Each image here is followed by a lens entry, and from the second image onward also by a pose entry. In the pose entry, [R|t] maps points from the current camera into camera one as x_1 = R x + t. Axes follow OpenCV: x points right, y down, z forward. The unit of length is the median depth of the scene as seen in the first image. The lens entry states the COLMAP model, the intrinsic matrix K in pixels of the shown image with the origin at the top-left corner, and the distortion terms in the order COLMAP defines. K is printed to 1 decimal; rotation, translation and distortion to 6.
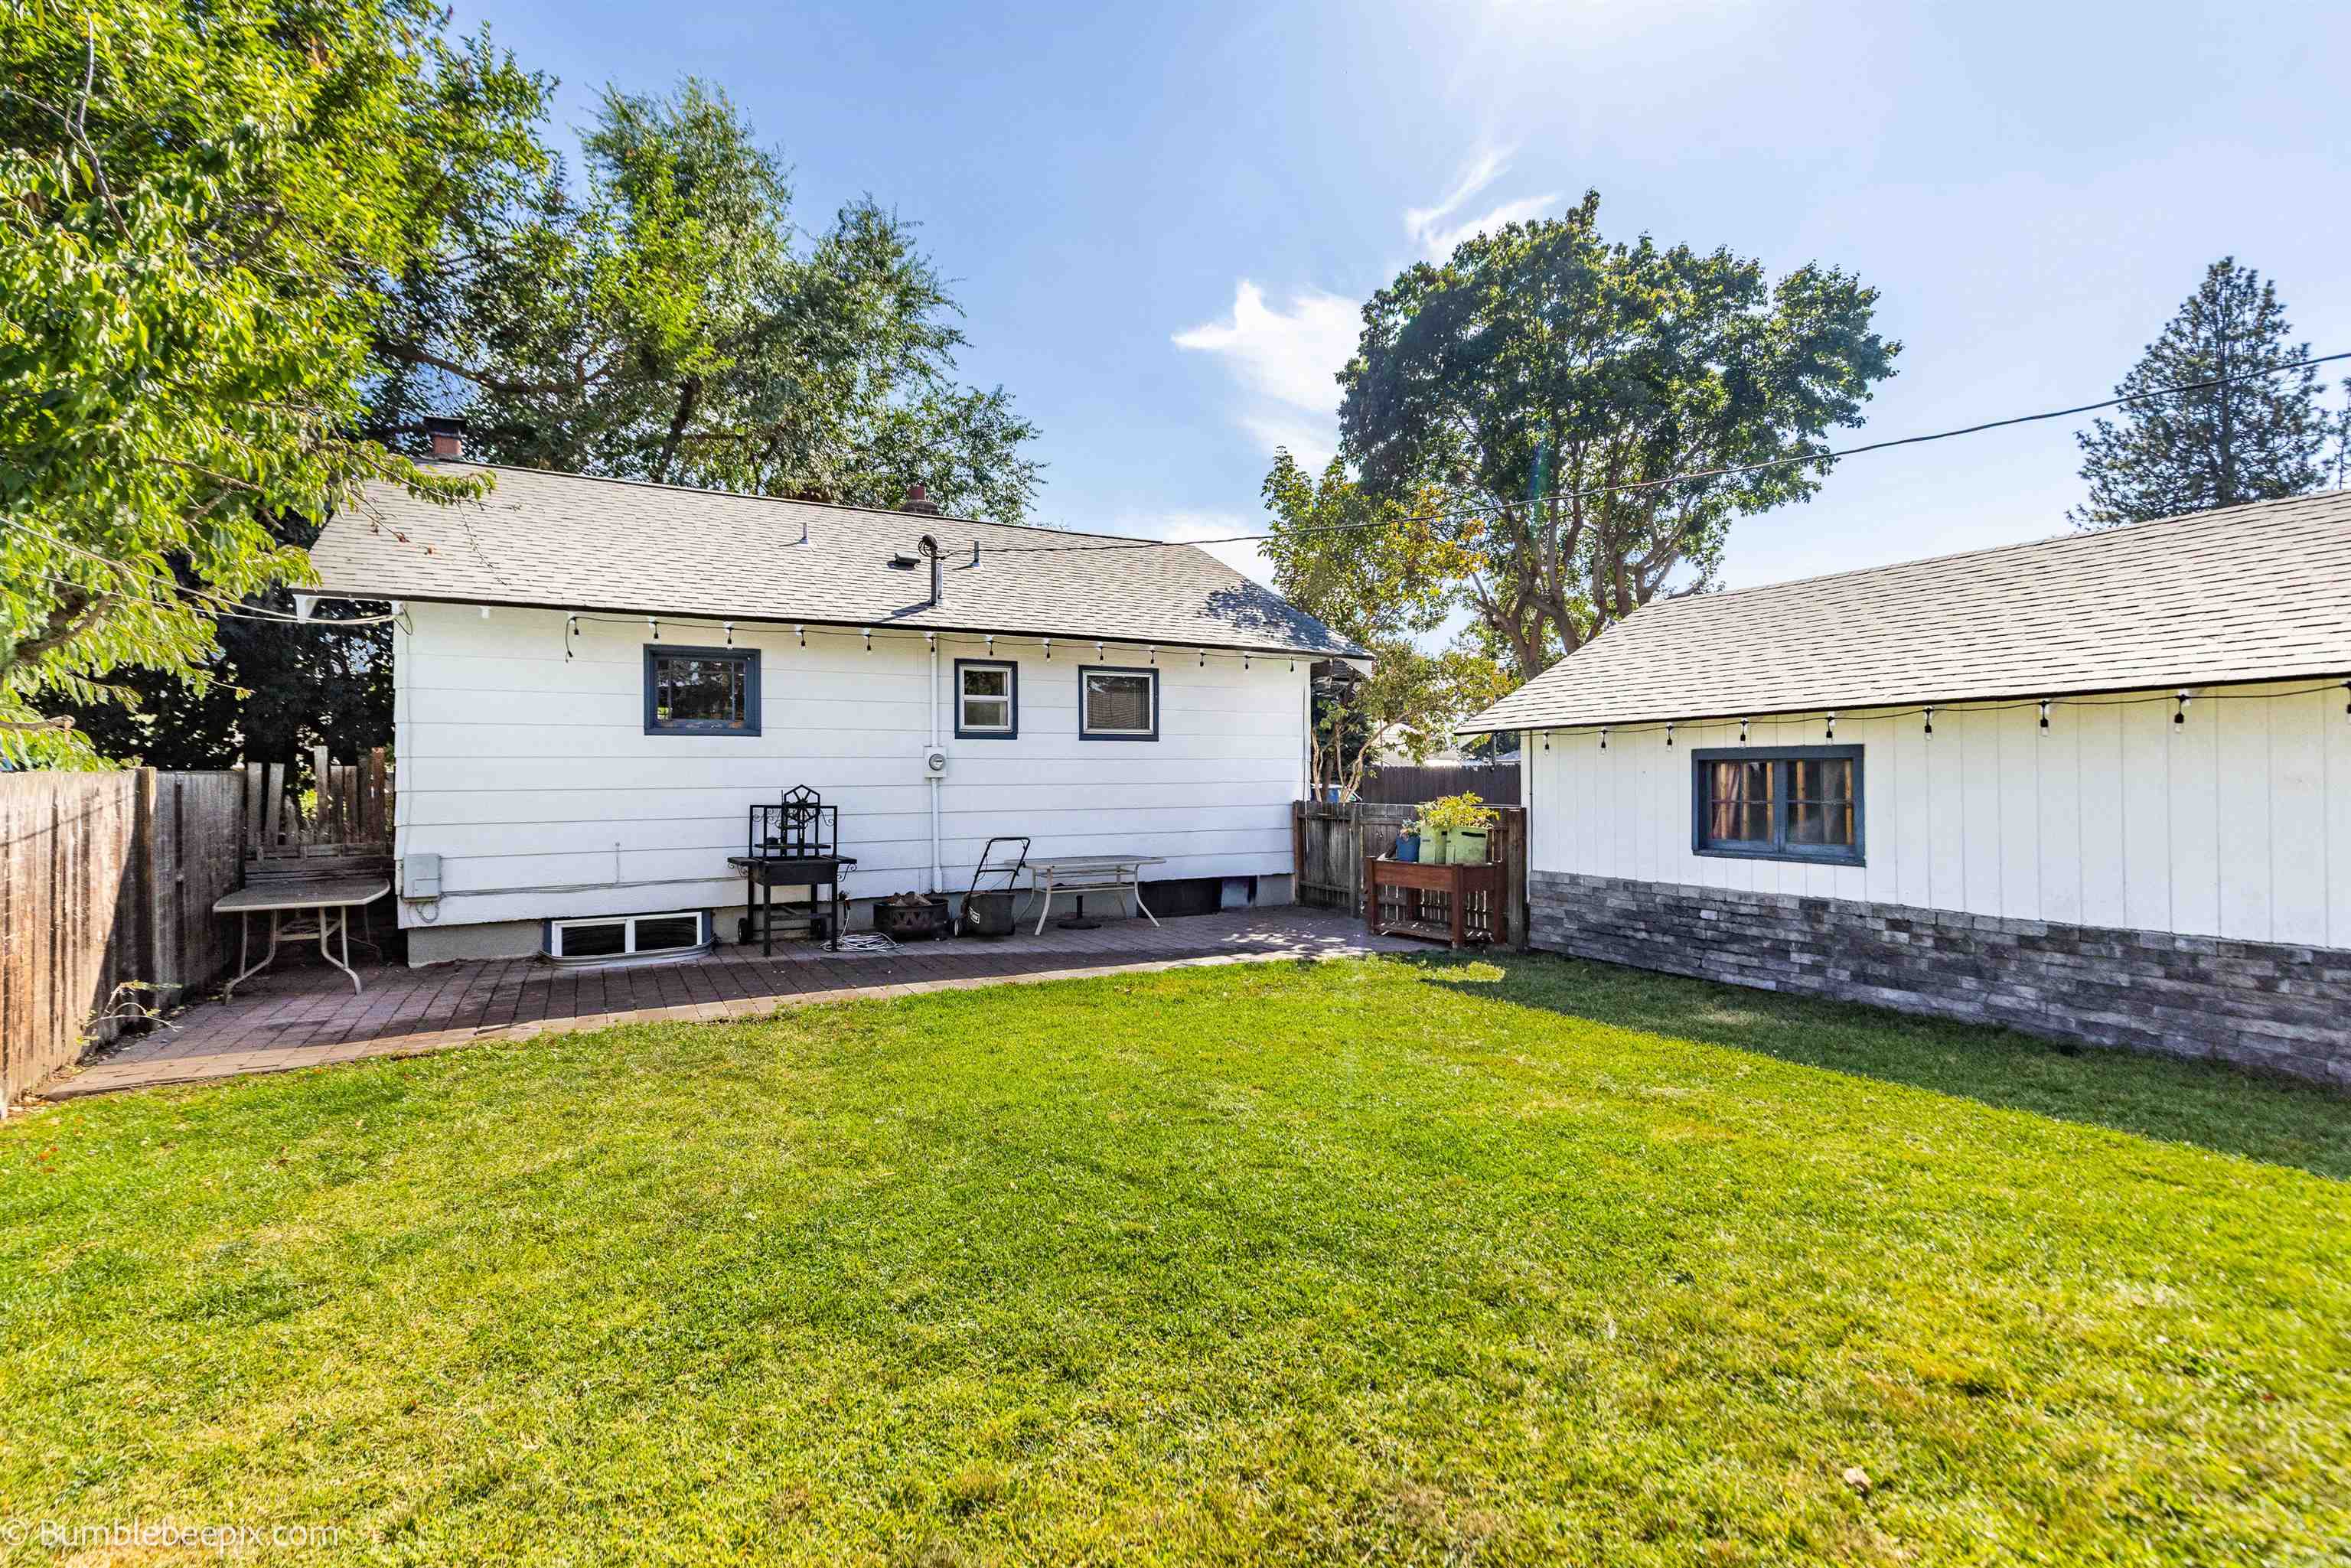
lens RADIAL K [[1088.8, 0, 1174.2], [0, 1088.8, 762.4], [0, 0, 1]] dist [0.000561, 0.000613]
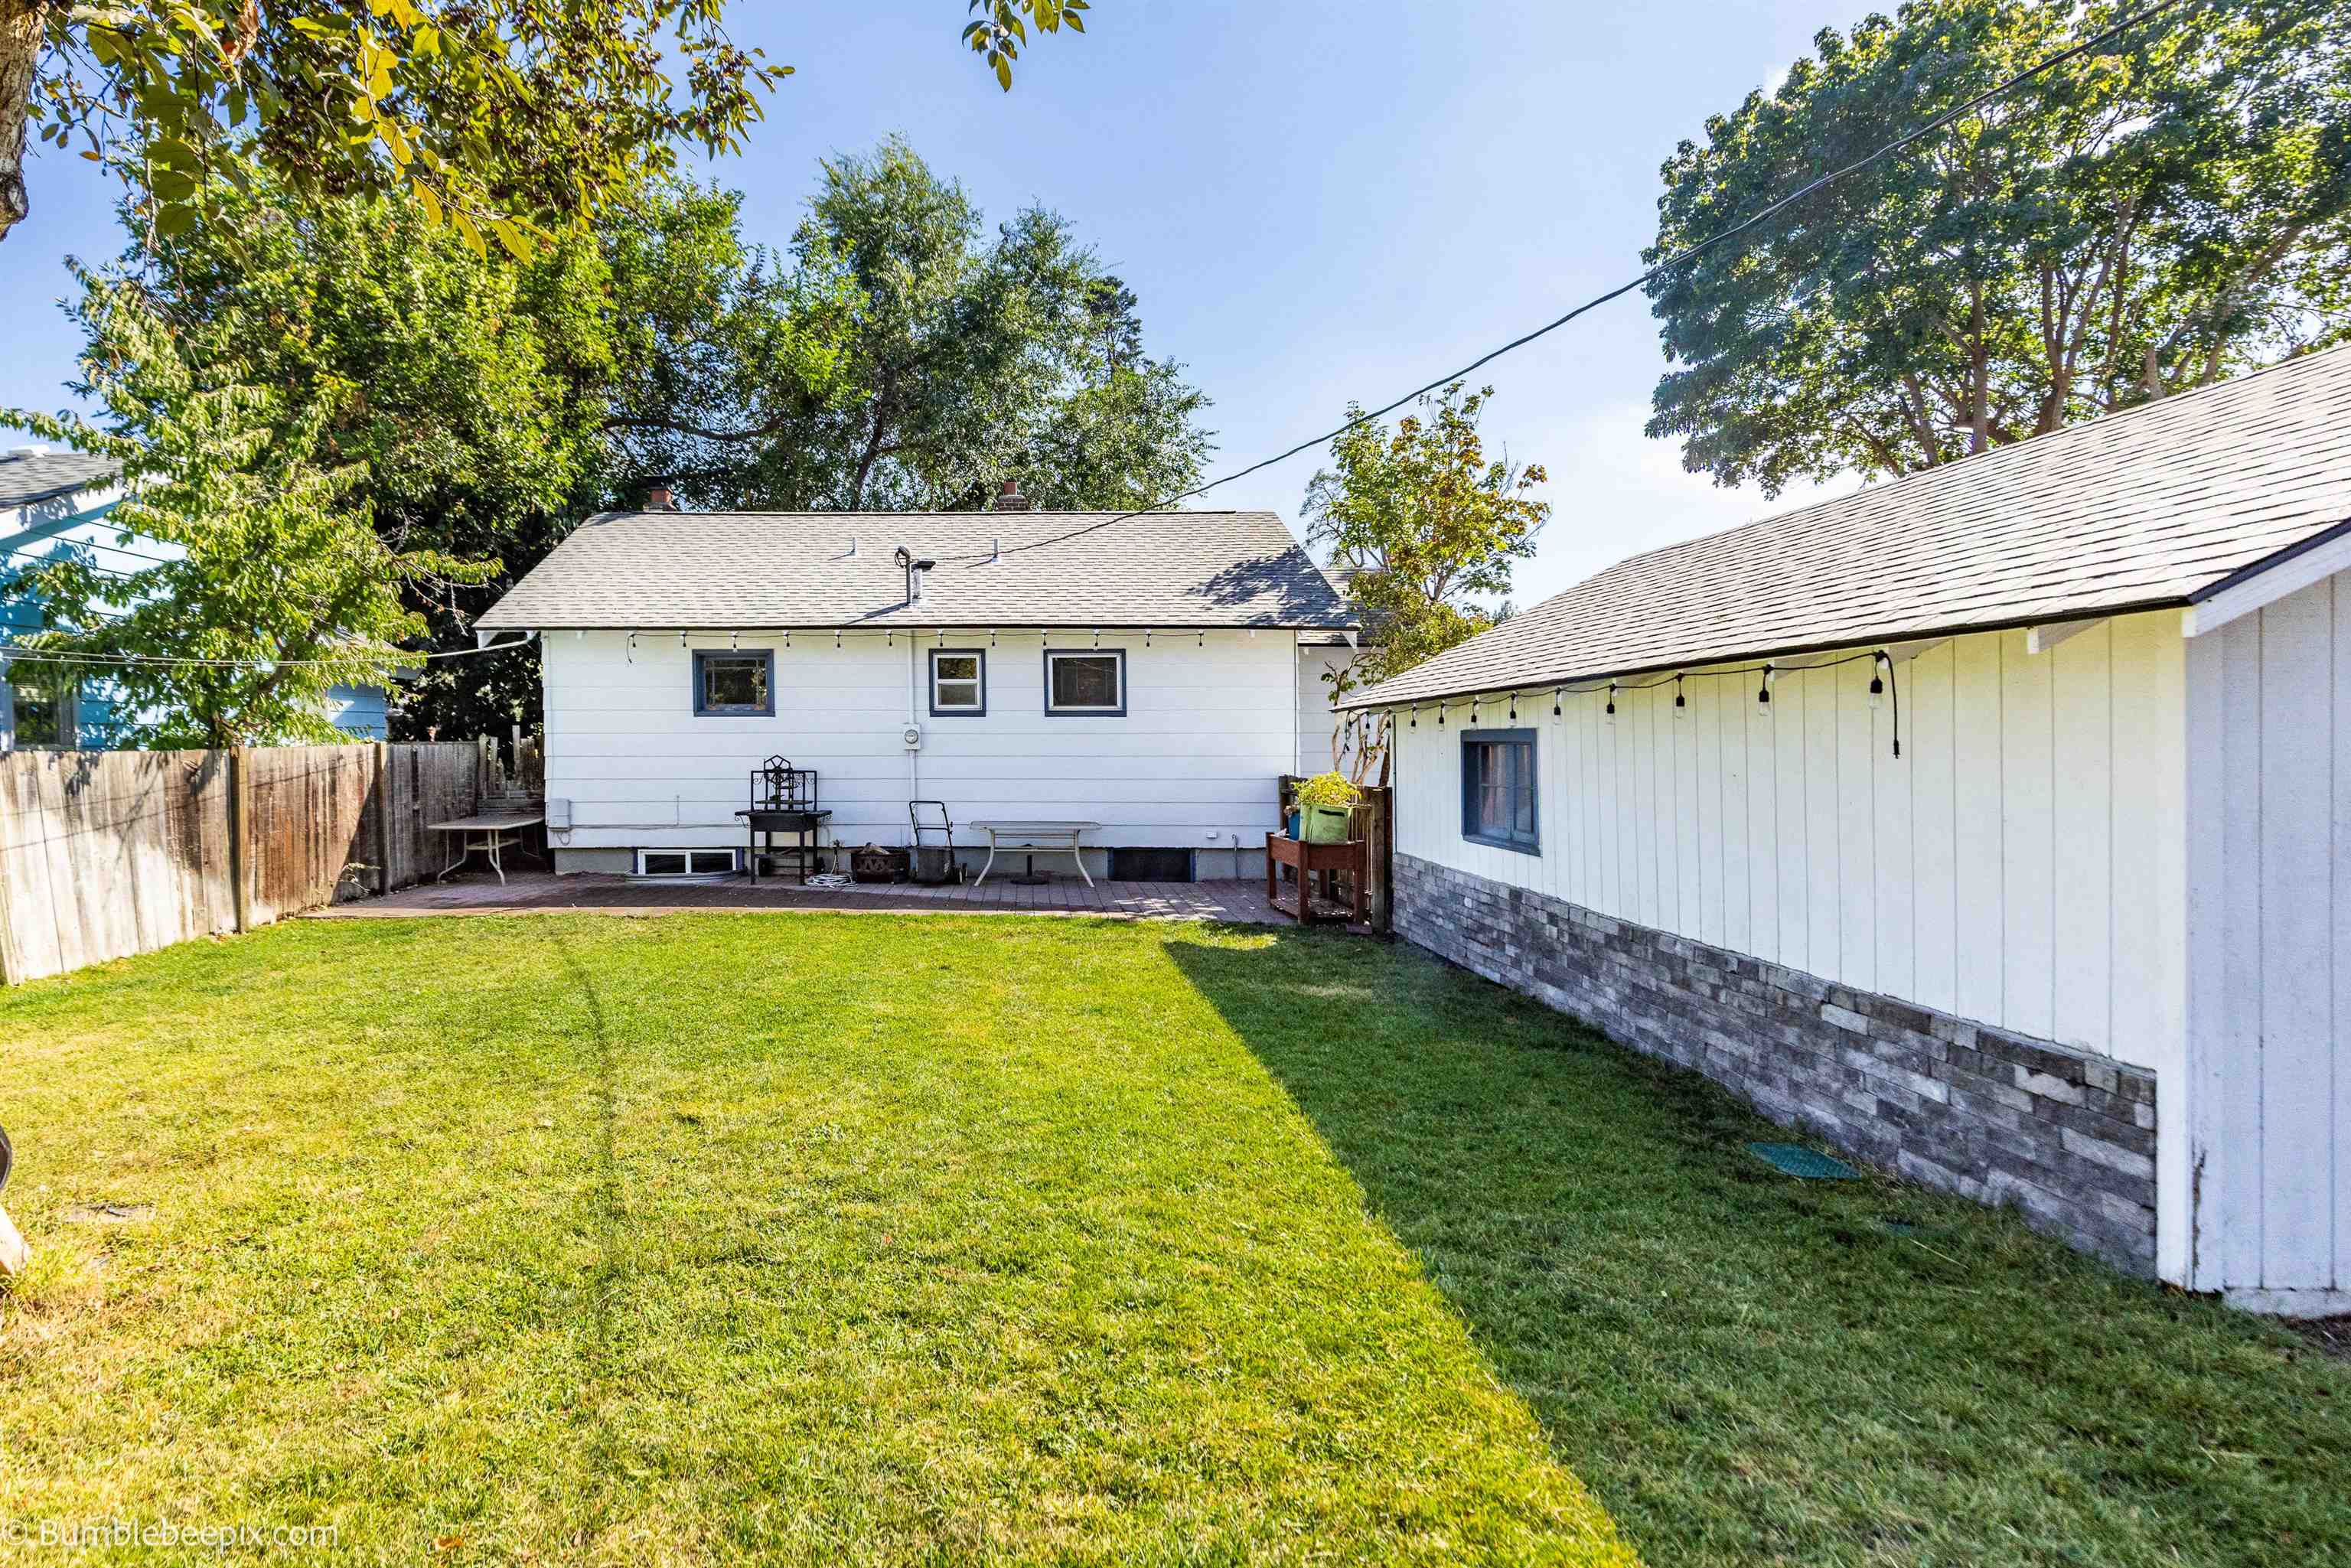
lens RADIAL K [[1329.3, 0, 1157.5], [0, 1329.3, 748.9], [0, 0, 1]] dist [0.005154, -0.000246]
pose [[0.869194, 0.010647, -0.494357, 0.787814], [0.000571, 0.999746, 0.022536, -0.020714], [0.494471, -0.019871, 0.868967, -0.147275]]
